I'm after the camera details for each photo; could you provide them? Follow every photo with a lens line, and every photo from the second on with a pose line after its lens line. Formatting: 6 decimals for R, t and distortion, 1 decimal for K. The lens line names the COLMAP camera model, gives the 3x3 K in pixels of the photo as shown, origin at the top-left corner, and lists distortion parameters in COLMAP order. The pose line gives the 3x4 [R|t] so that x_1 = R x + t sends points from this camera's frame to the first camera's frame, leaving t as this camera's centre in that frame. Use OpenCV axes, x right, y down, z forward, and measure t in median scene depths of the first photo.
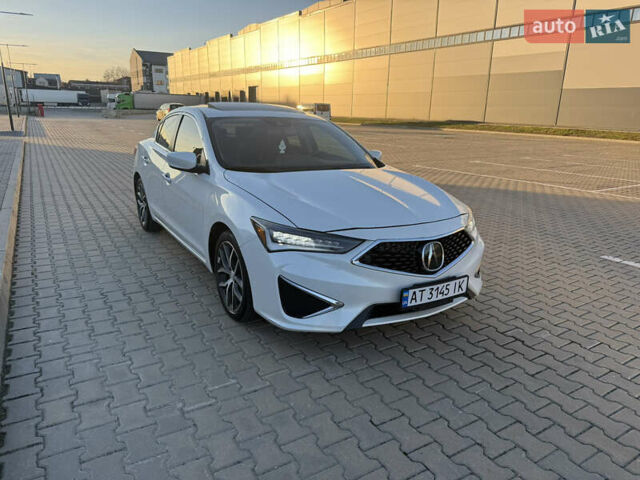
lens RADIAL K [[449.0, 0, 316.3], [0, 449.0, 240.9], [0, 0, 1]] dist [0.041605, -0.051619]
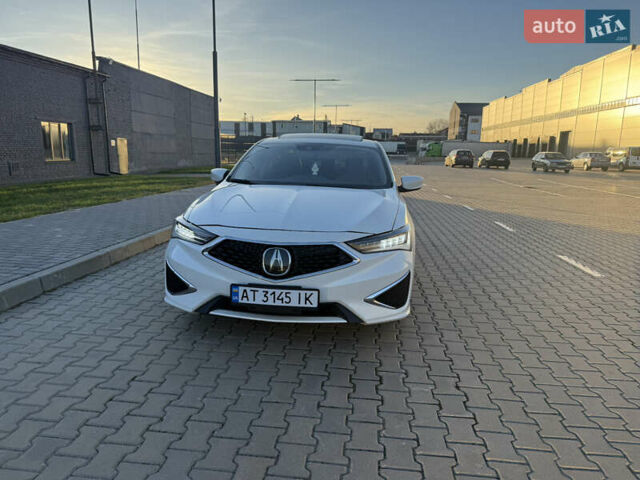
lens RADIAL K [[443.9, 0, 320.4], [0, 443.9, 242.1], [0, 0, 1]] dist [0.098503, -0.151729]
pose [[0.794846, 0.115024, -0.595810, 0.934022], [-0.172581, 0.984173, -0.040234, 0.013355], [0.581752, 0.134806, 0.802117, 0.233440]]
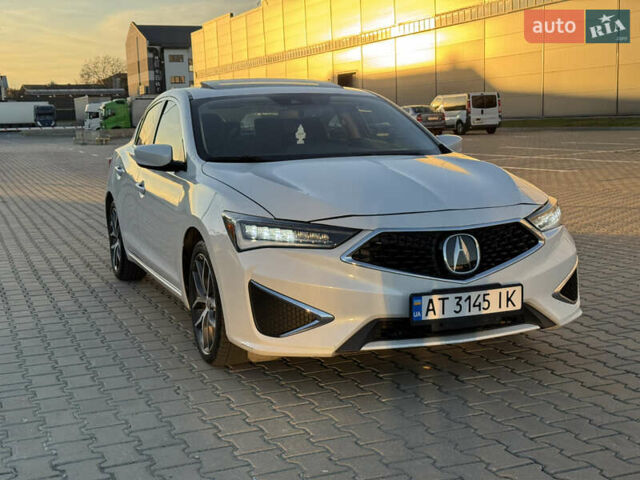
lens RADIAL K [[883.1, 0, 320.0], [0, 883.1, 240.0], [0, 0, 1]] dist [0.108789, 0.000498]
pose [[0.982847, -0.029546, -0.182040, 0.293217], [0.003260, 0.989713, -0.143030, 0.213046], [0.184394, 0.139983, 0.972833, -0.424287]]
